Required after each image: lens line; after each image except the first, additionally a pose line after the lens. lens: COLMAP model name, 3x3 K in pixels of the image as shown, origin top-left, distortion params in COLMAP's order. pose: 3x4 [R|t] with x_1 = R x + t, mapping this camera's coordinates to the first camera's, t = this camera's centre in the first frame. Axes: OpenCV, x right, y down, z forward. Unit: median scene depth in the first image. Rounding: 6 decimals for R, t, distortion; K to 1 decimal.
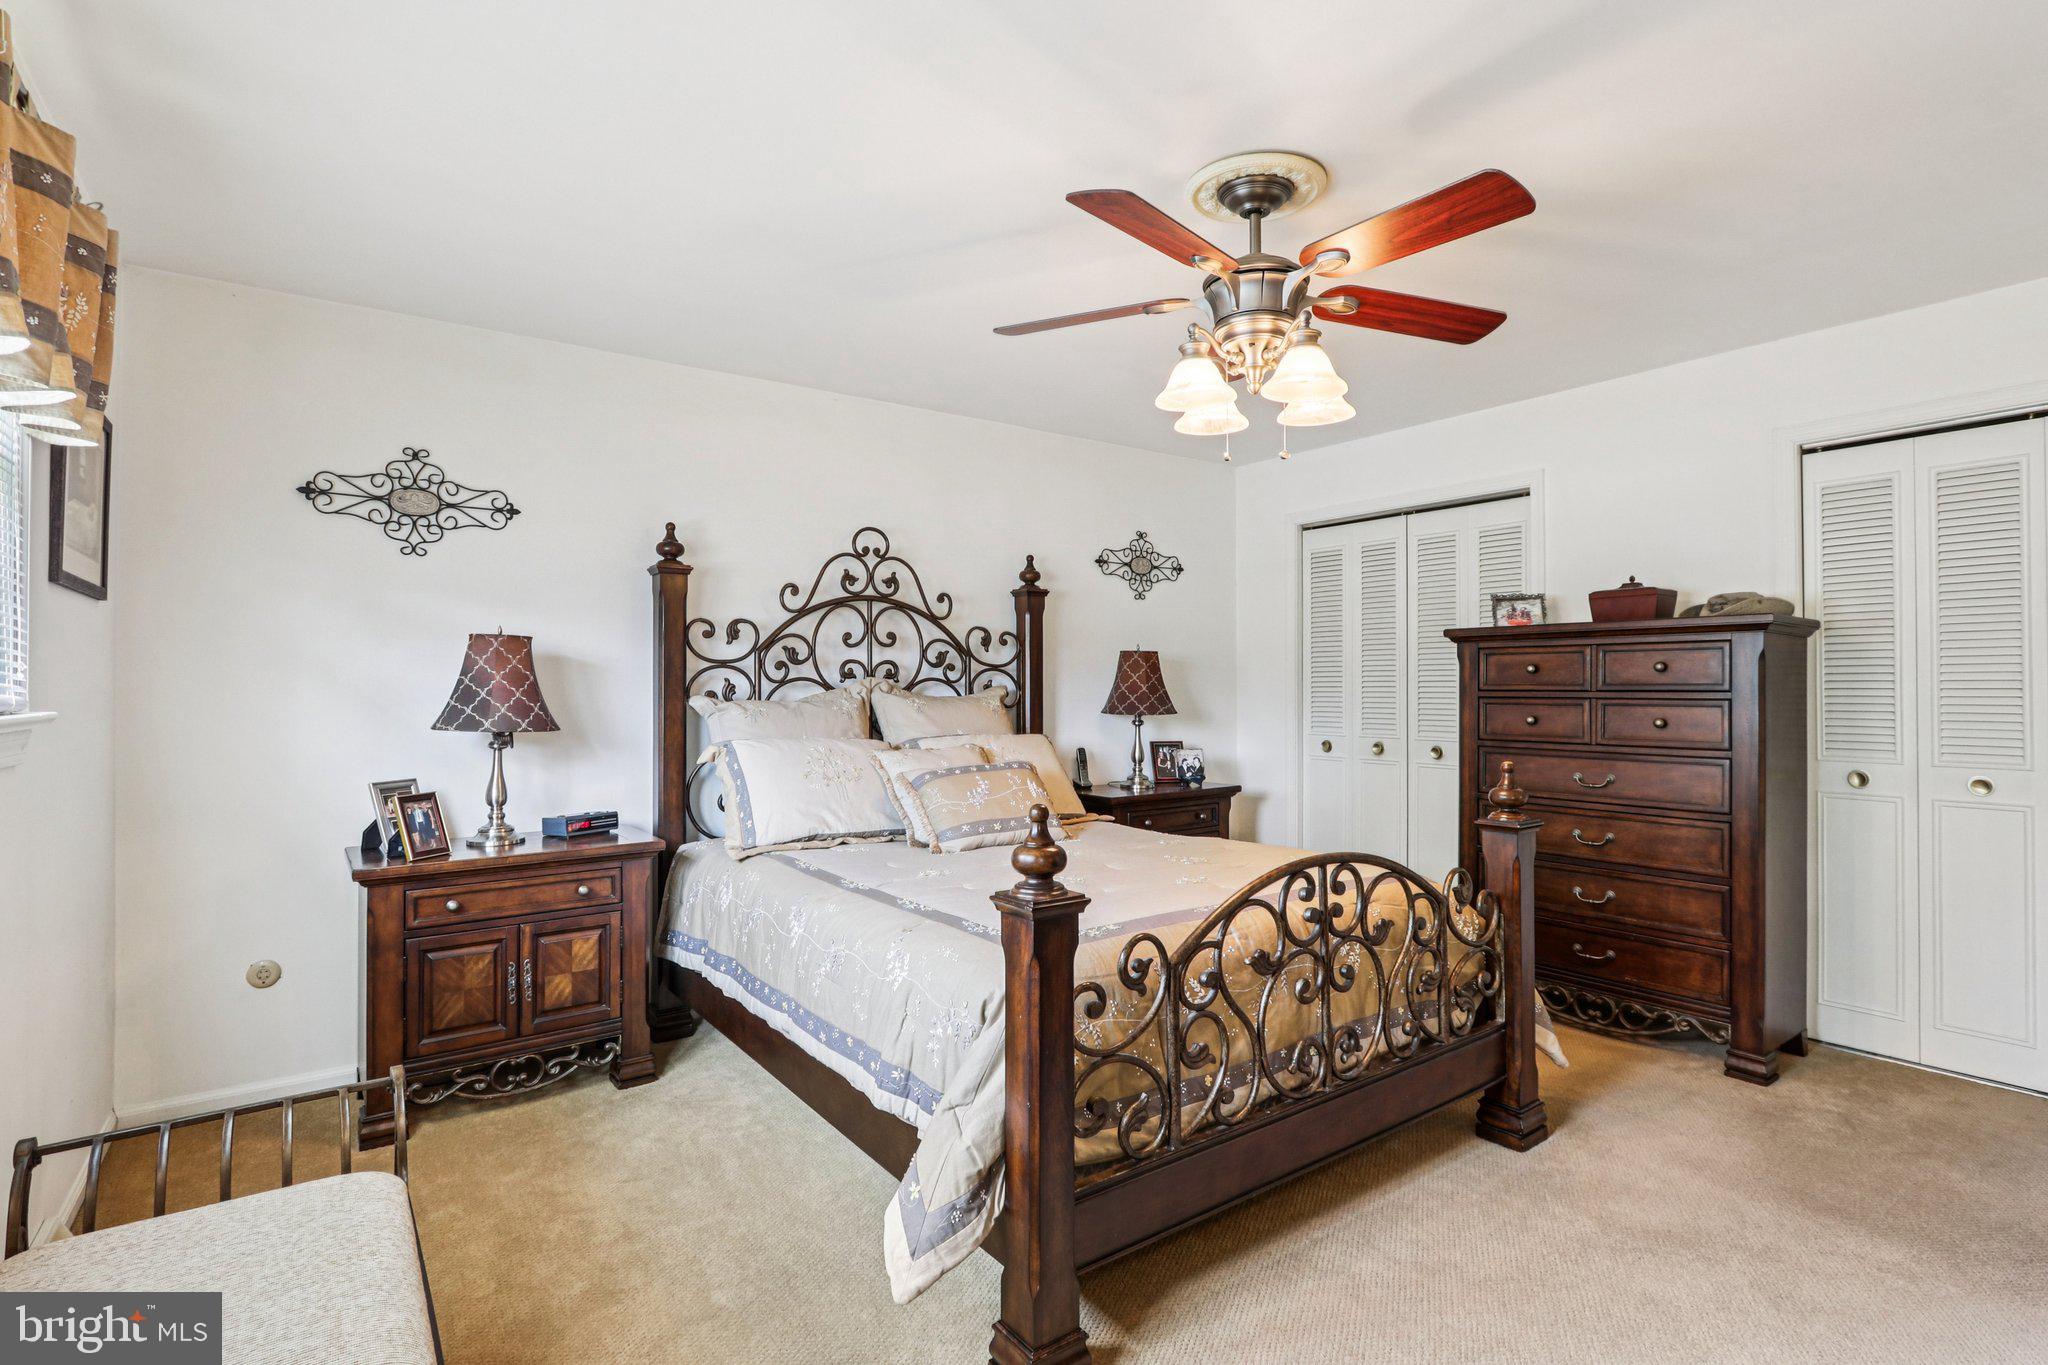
lens RADIAL K [[983.1, 0, 997.5], [0, 983.1, 682.4], [0, 0, 1]] dist [-0.021499, 0.000671]
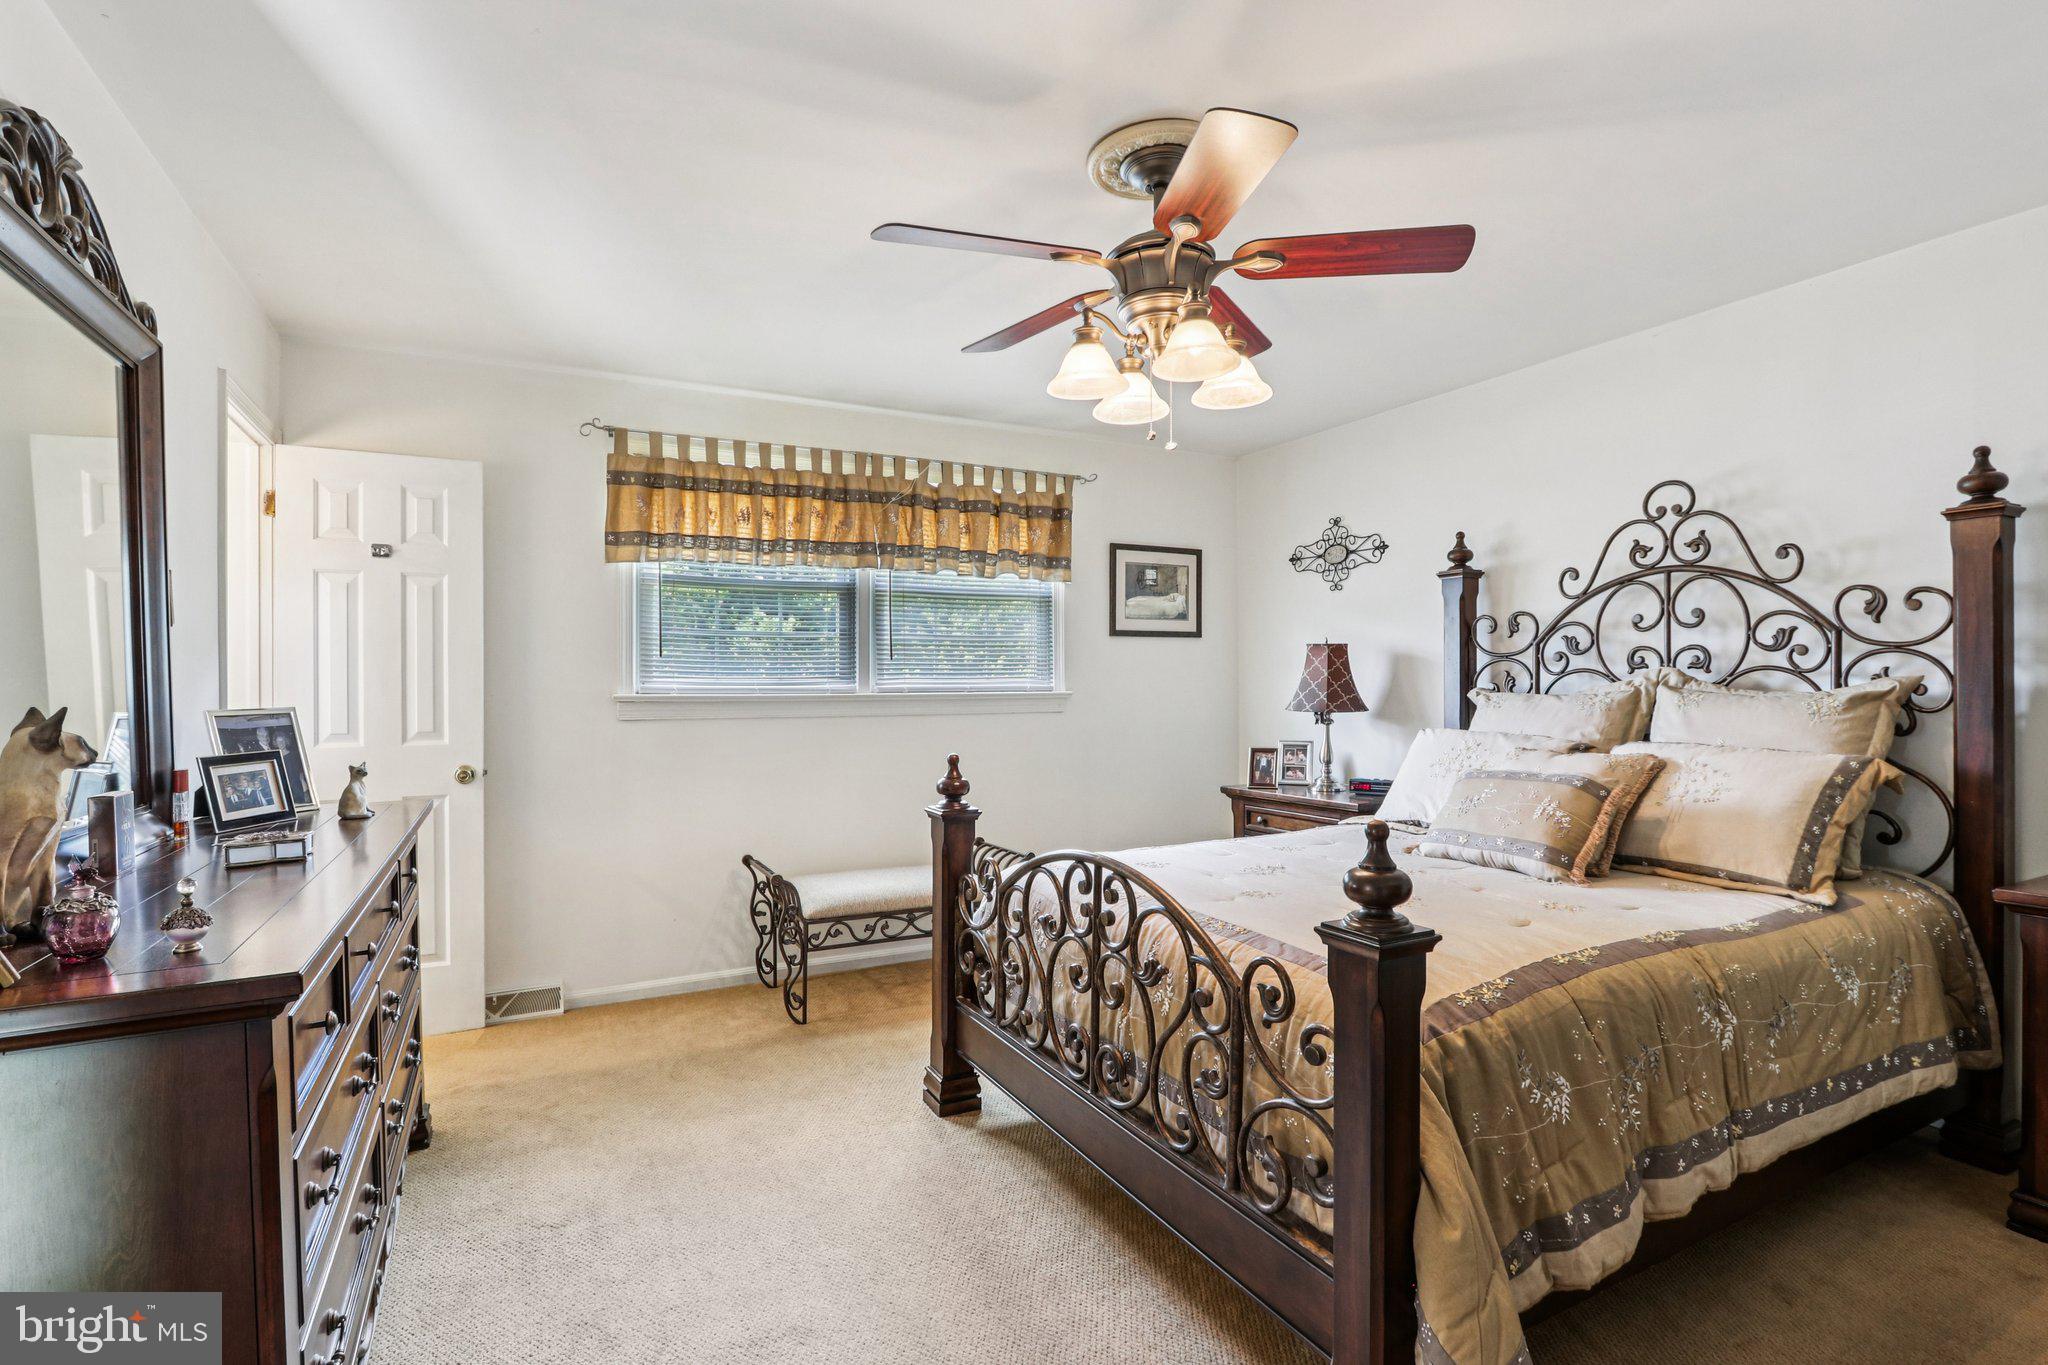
lens RADIAL K [[983.1, 0, 997.5], [0, 983.1, 682.4], [0, 0, 1]] dist [-0.021499, 0.000671]
pose [[-0.182041, 0.011733, -0.983221, 0.763401], [0.021284, 0.999742, 0.007989, -0.010791], [0.983061, -0.019472, -0.182244, 0.607000]]
